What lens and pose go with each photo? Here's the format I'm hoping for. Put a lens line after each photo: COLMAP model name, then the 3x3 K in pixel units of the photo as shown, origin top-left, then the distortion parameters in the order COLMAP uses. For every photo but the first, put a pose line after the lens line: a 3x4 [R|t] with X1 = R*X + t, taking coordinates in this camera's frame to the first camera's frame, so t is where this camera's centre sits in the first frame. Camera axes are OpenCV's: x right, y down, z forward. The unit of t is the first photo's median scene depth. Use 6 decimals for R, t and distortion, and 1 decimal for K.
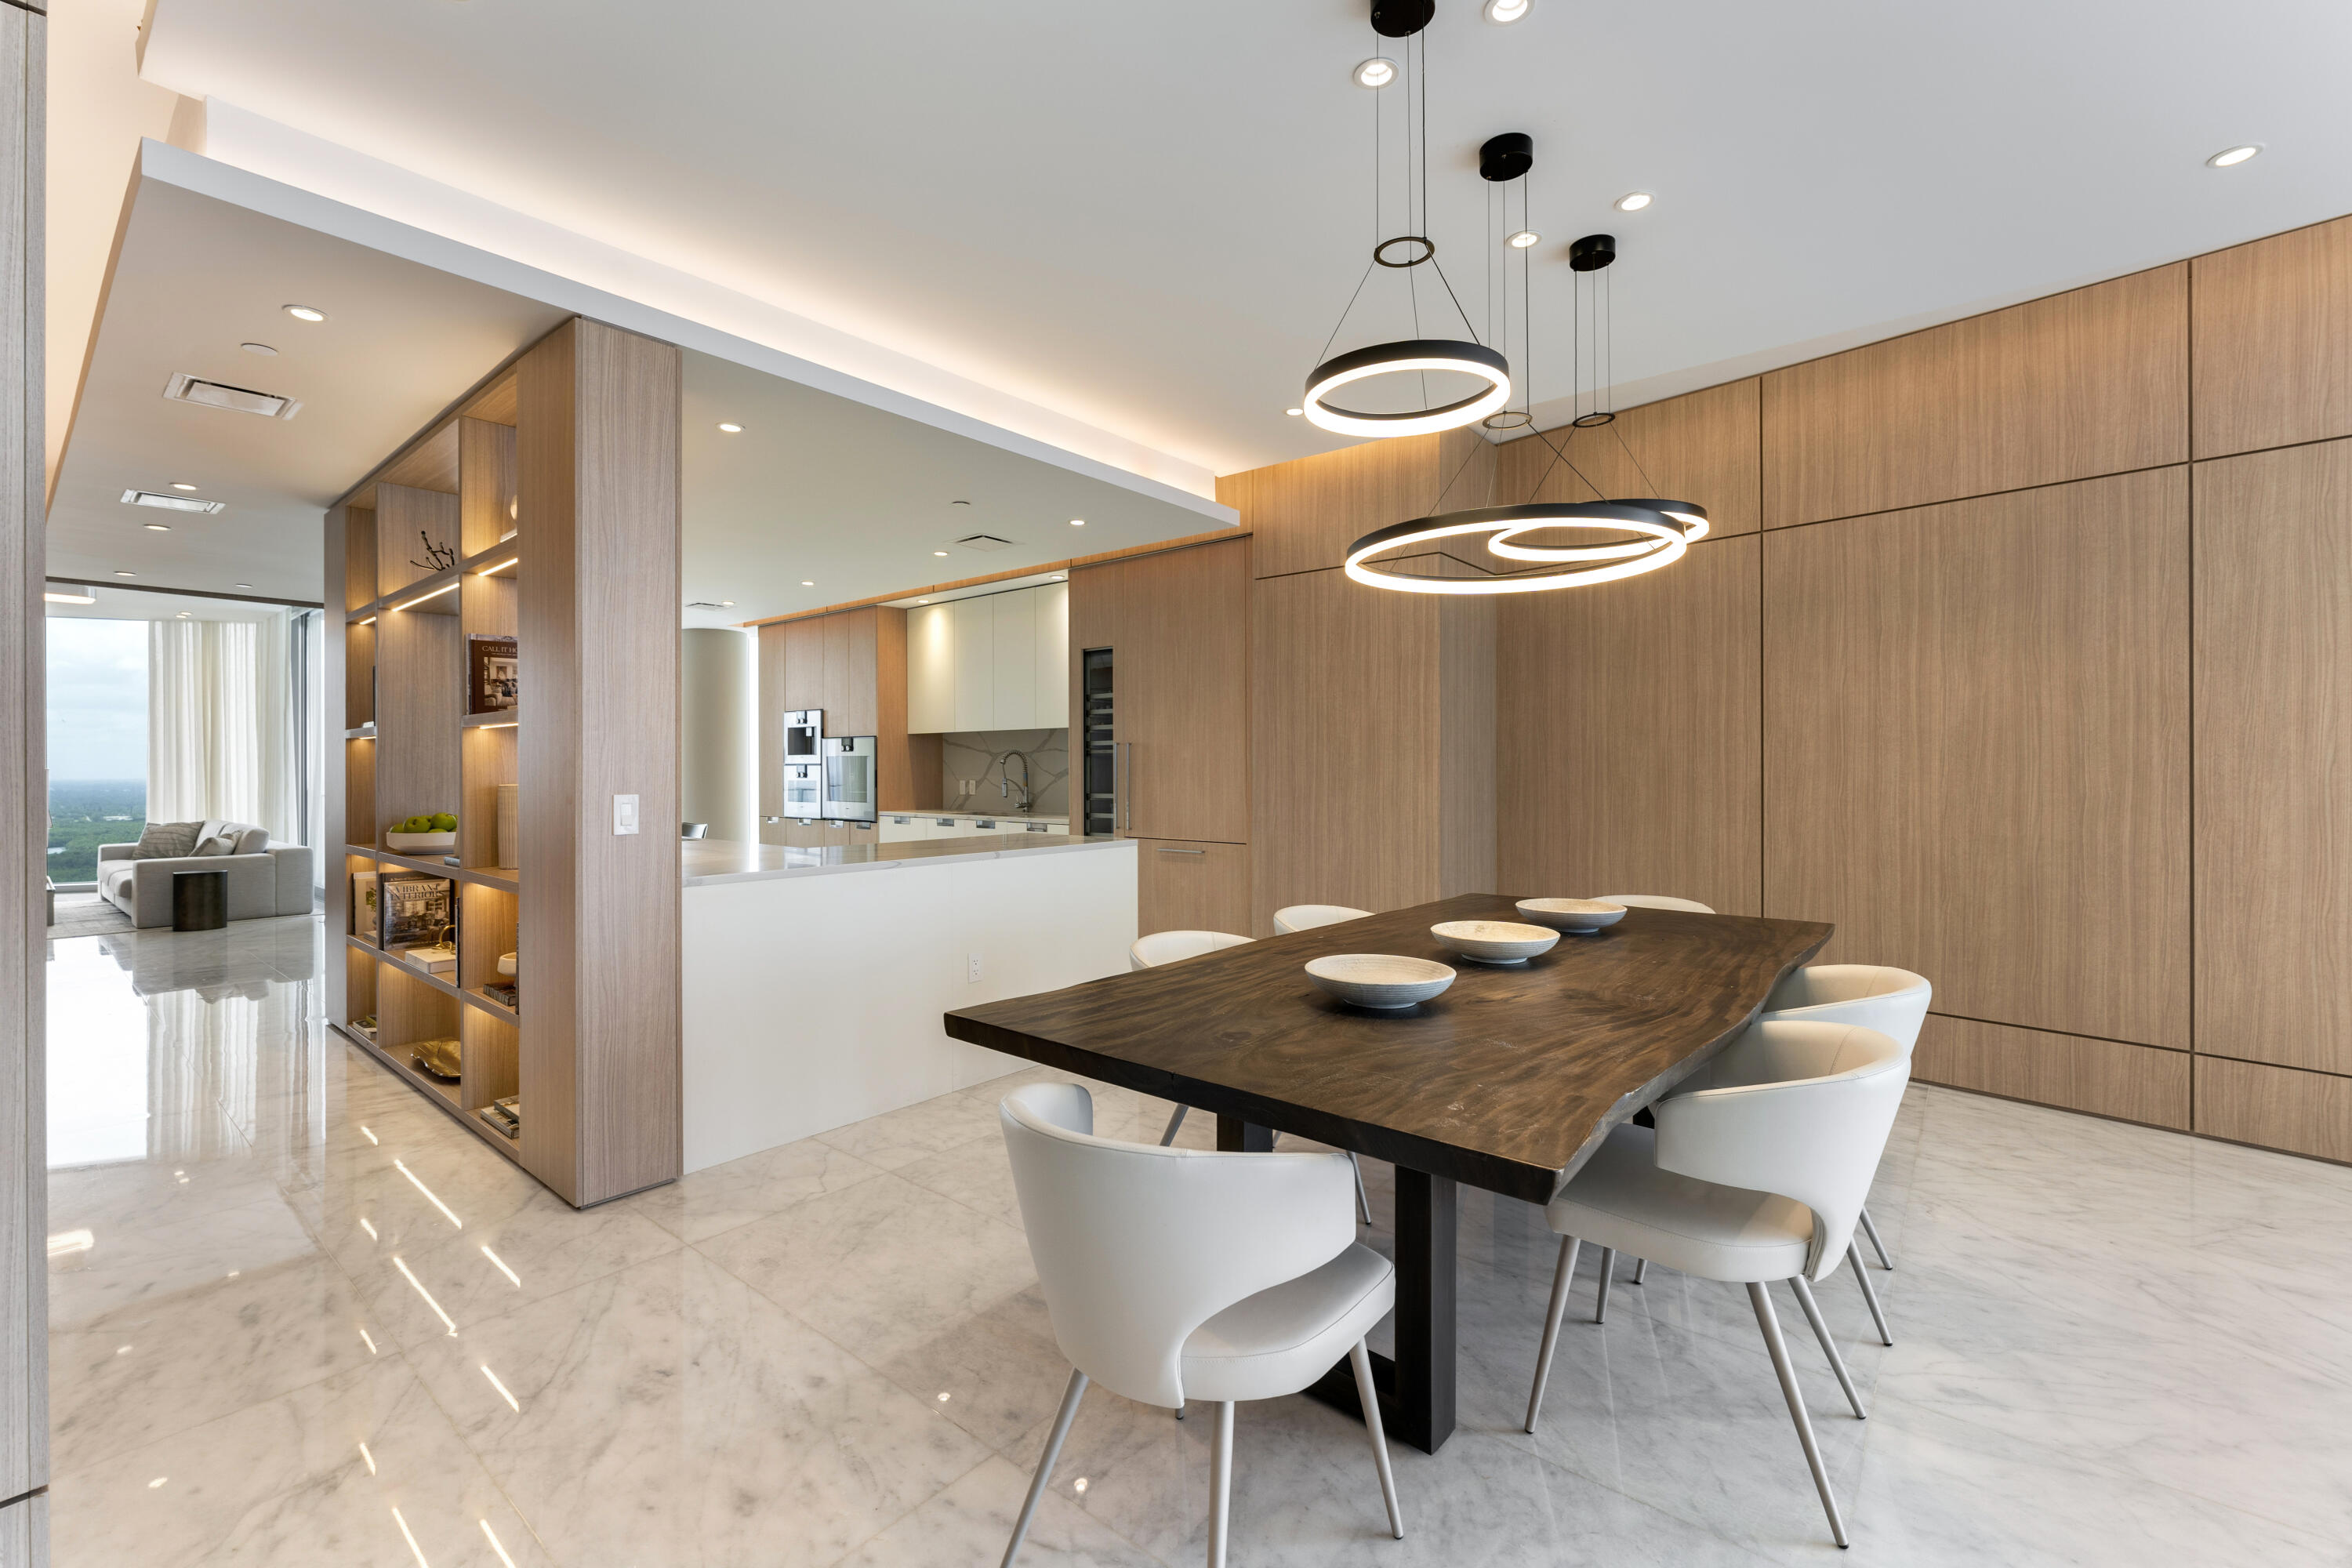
lens RADIAL K [[986.0, 0, 1177.0], [0, 986.0, 765.2], [0, 0, 1]] dist [-0.003479, 0.000415]
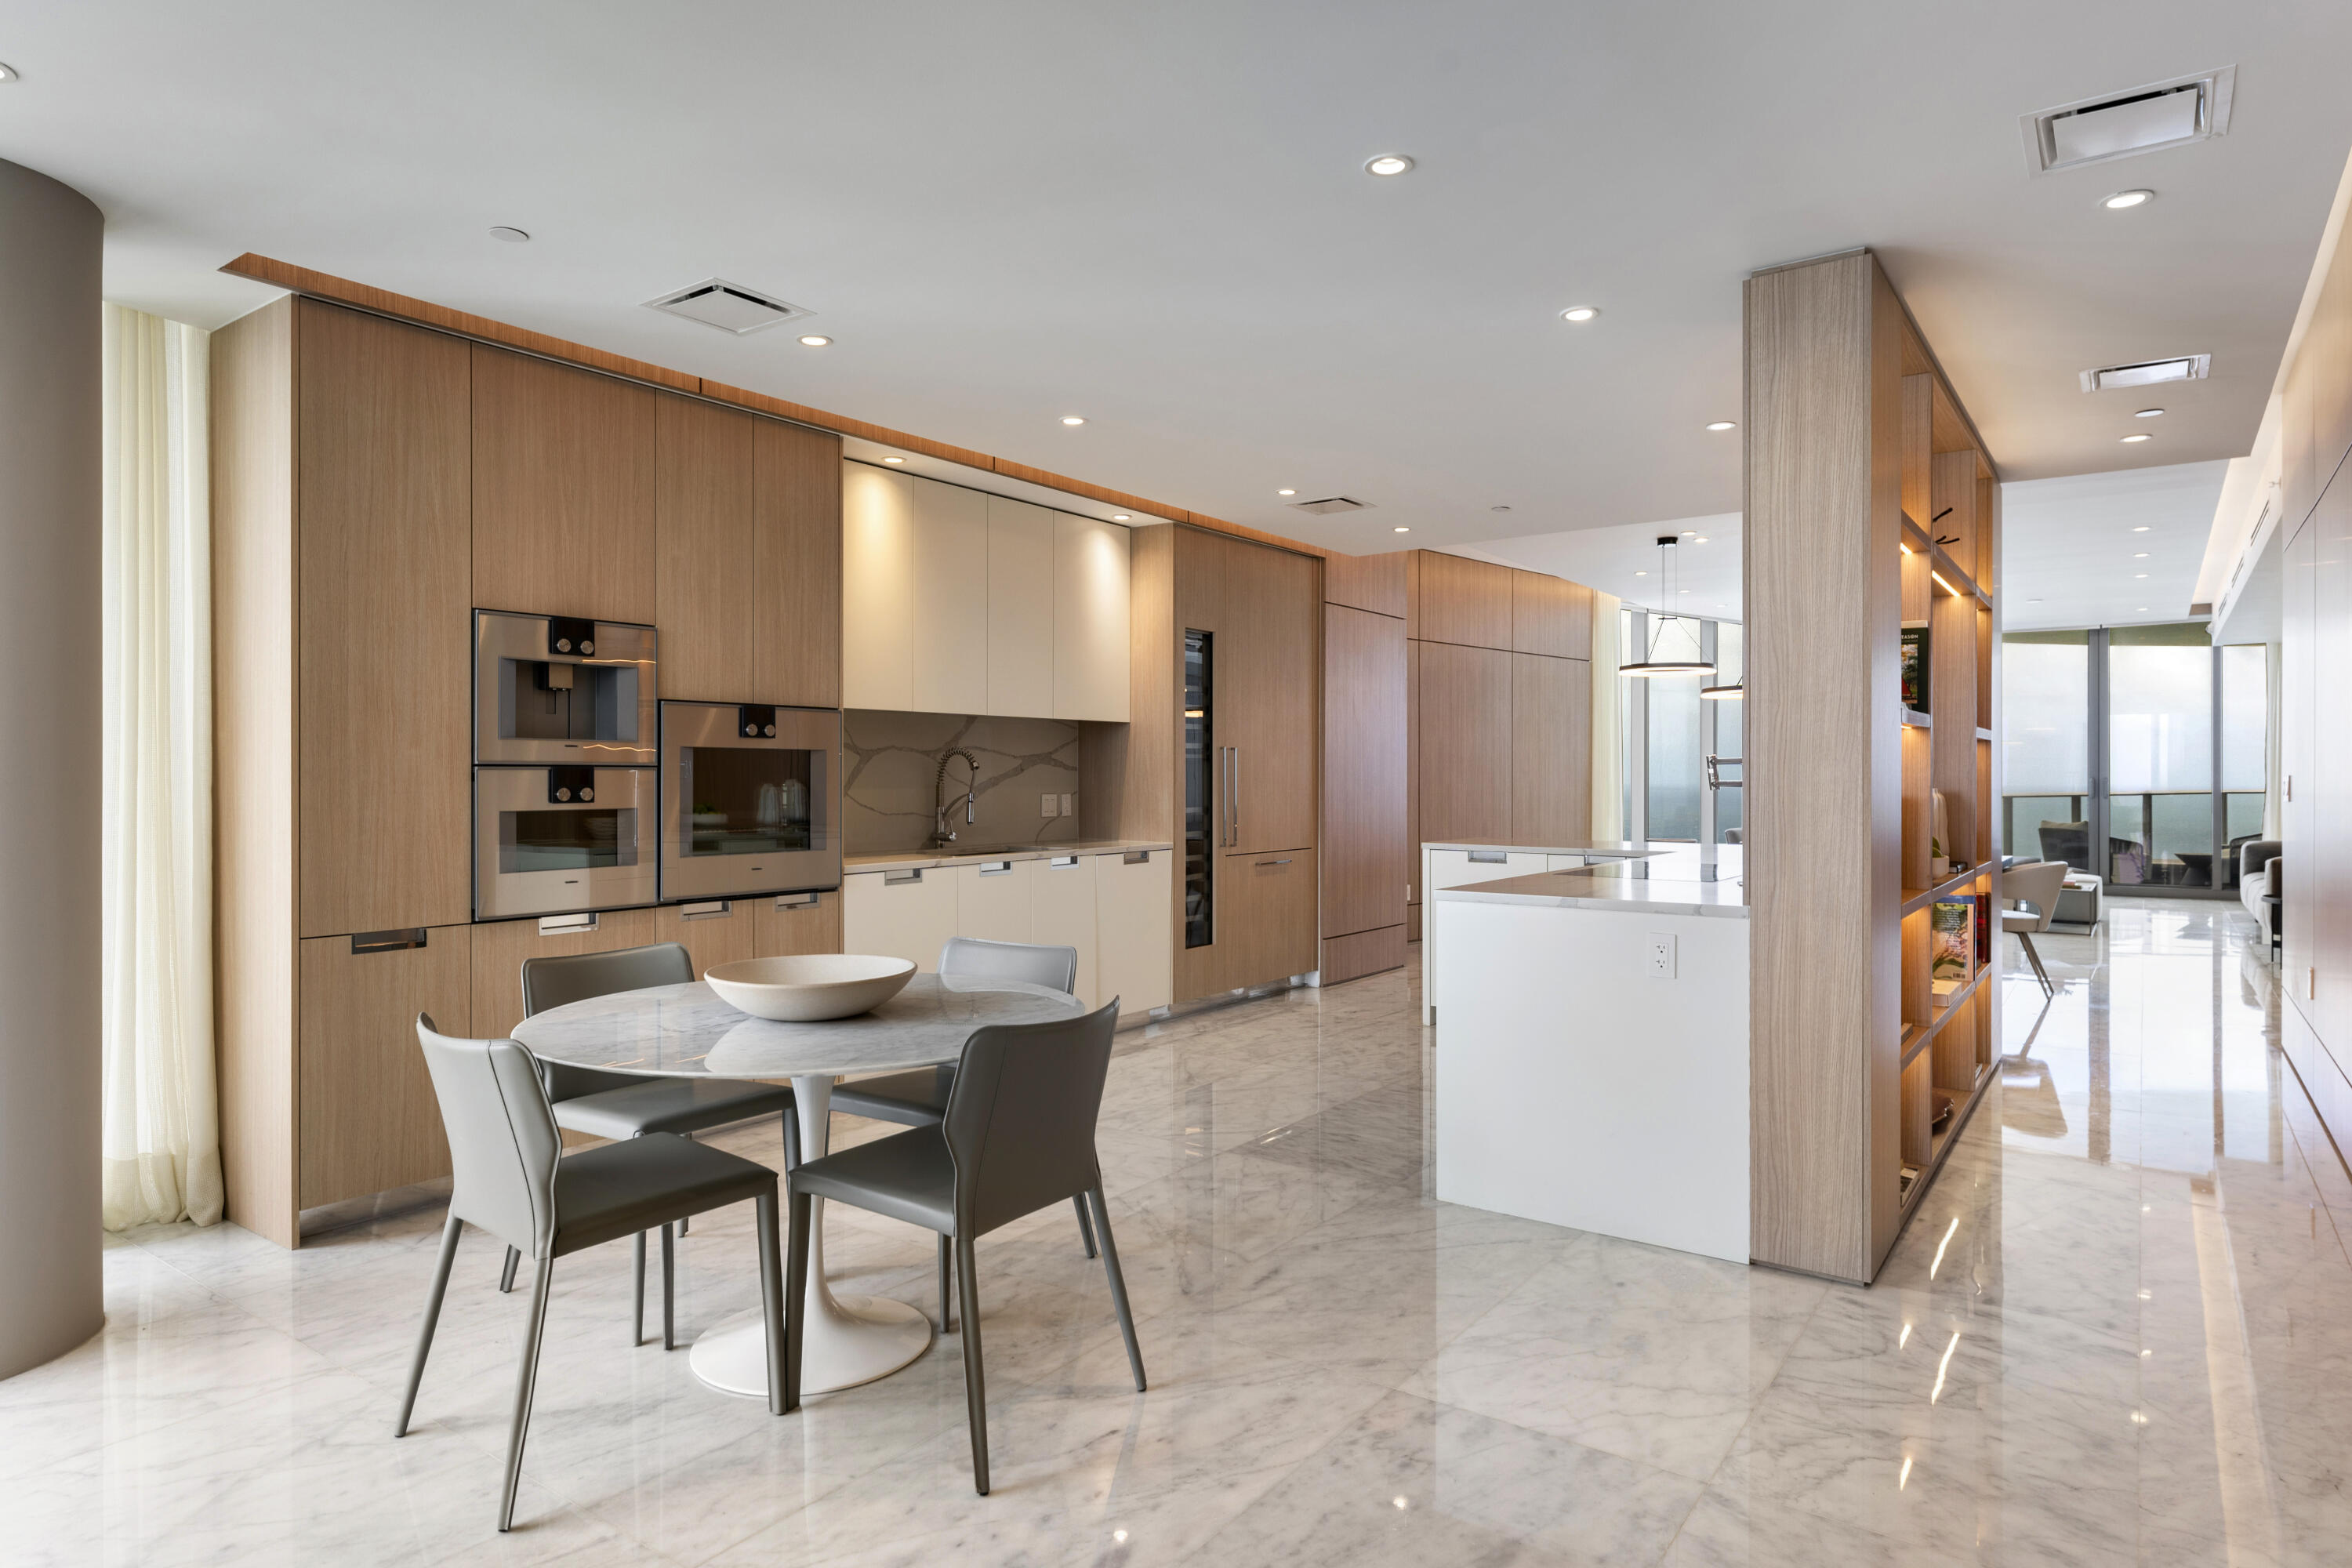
lens RADIAL K [[1356.5, 0, 1176.4], [0, 1356.5, 777.4], [0, 0, 1]] dist [0.007320, -0.000172]
pose [[-0.061852, 0.002665, 0.998082, -1.783951], [-0.002427, 0.999993, -0.002821, 0.009860], [-0.998082, -0.002597, -0.061845, 1.604286]]
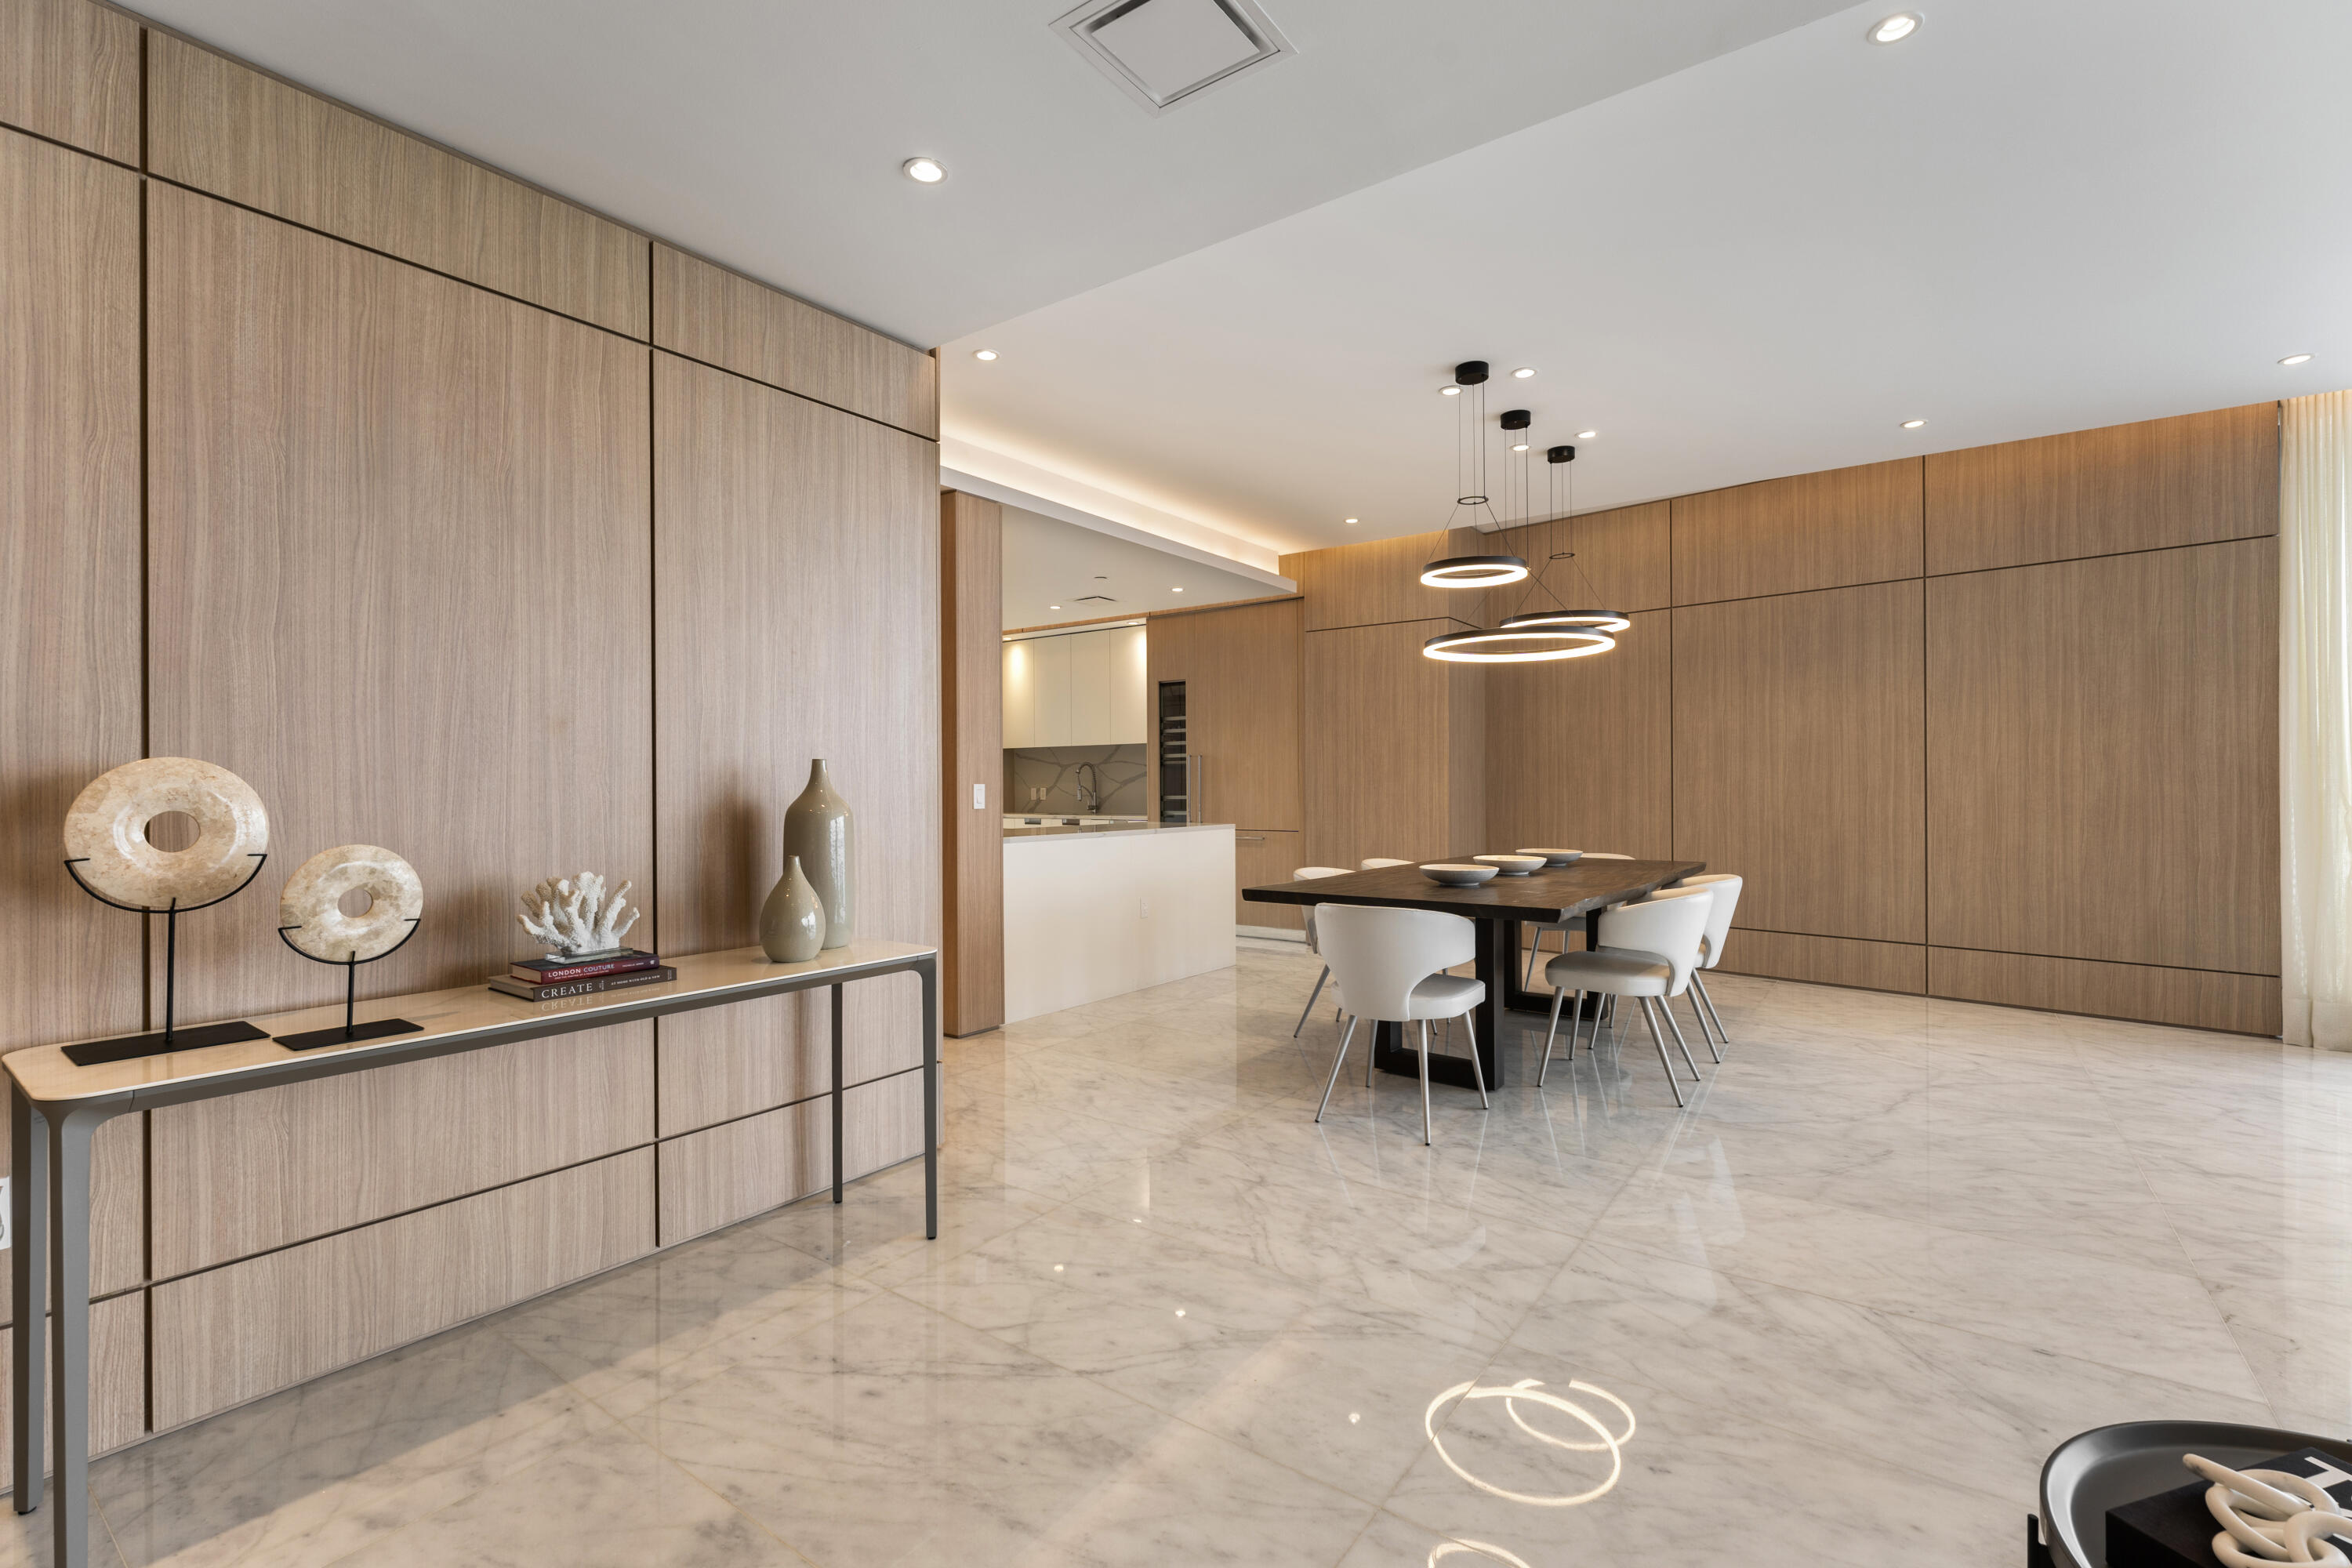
lens RADIAL K [[1029.9, 0, 1168.7], [0, 1029.9, 784.3], [0, 0, 1]] dist [-0.001846, -0.000649]
pose [[0.998555, -0.002785, 0.053671, -0.230671], [0.002733, 0.999996, 0.001042, 0.019330], [-0.053674, -0.000893, 0.998558, -0.482228]]
